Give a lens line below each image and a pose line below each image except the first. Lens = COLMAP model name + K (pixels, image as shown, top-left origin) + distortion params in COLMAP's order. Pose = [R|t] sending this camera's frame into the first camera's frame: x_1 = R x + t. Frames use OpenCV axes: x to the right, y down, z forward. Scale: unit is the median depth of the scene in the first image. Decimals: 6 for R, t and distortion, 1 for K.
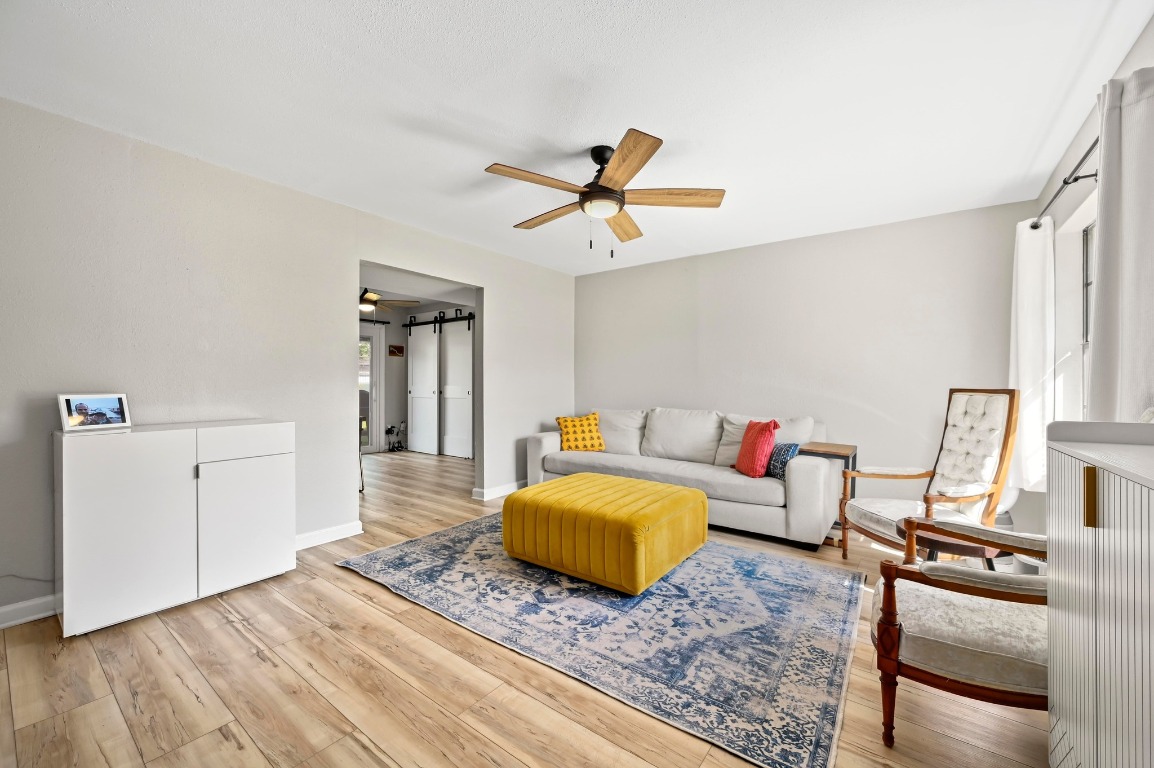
lens RADIAL K [[453.5, 0, 577.0], [0, 453.5, 384.0], [0, 0, 1]] dist [-0.001606, -0.000103]
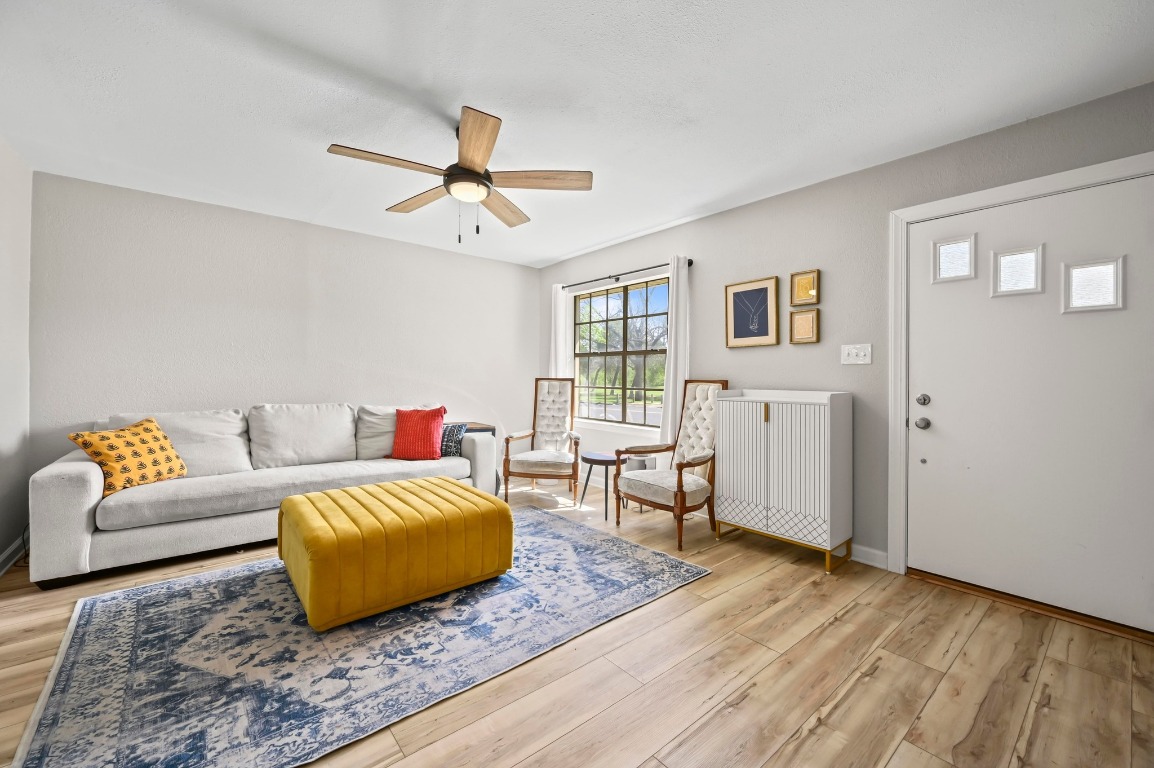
lens RADIAL K [[460.0, 0, 577.1], [0, 460.0, 373.4], [0, 0, 1]] dist [-0.000535, 0.000000]
pose [[0.232662, 0.004323, 0.972548, -0.860406], [-0.006996, 0.999972, -0.002772, -0.002920], [-0.972533, -0.006159, 0.232686, 0.566875]]
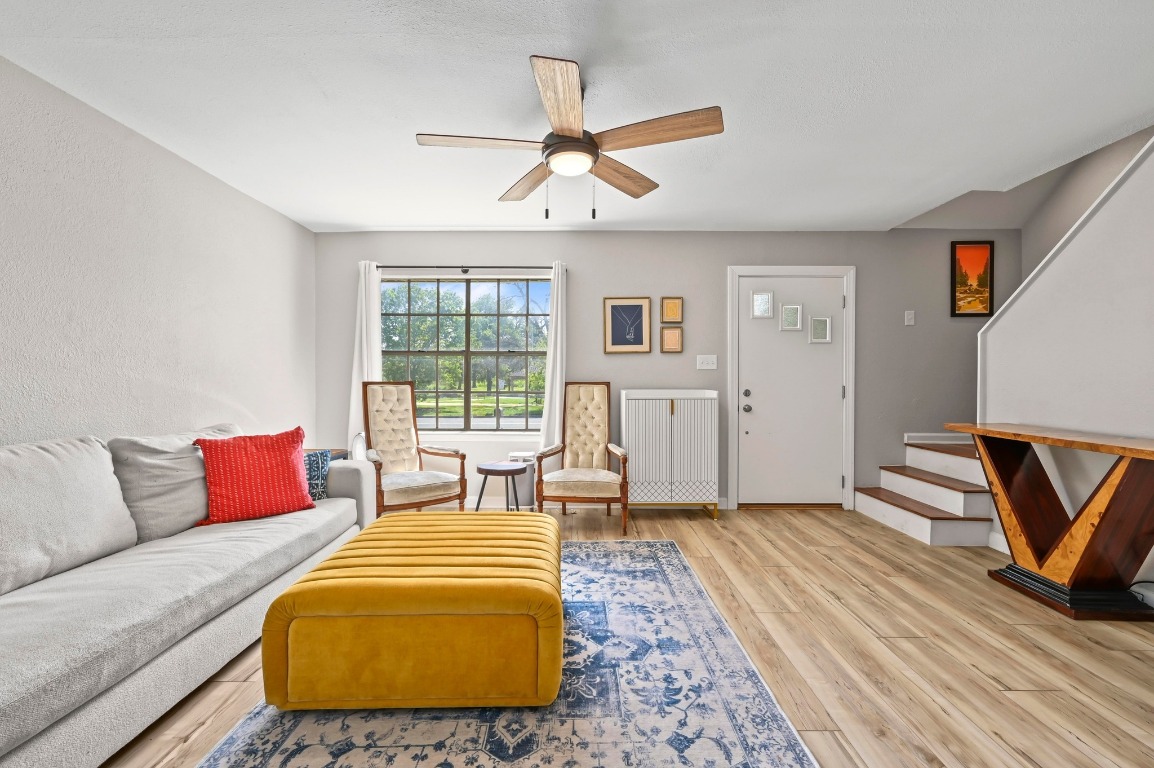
lens RADIAL K [[484.2, 0, 576.1], [0, 484.2, 379.8], [0, 0, 1]] dist [-0.000543, 0.000029]
pose [[-0.591055, -0.005526, 0.806612, -0.672034], [-0.003174, 0.999985, 0.004525, -0.003427], [-0.806625, 0.000114, -0.591063, 1.550082]]
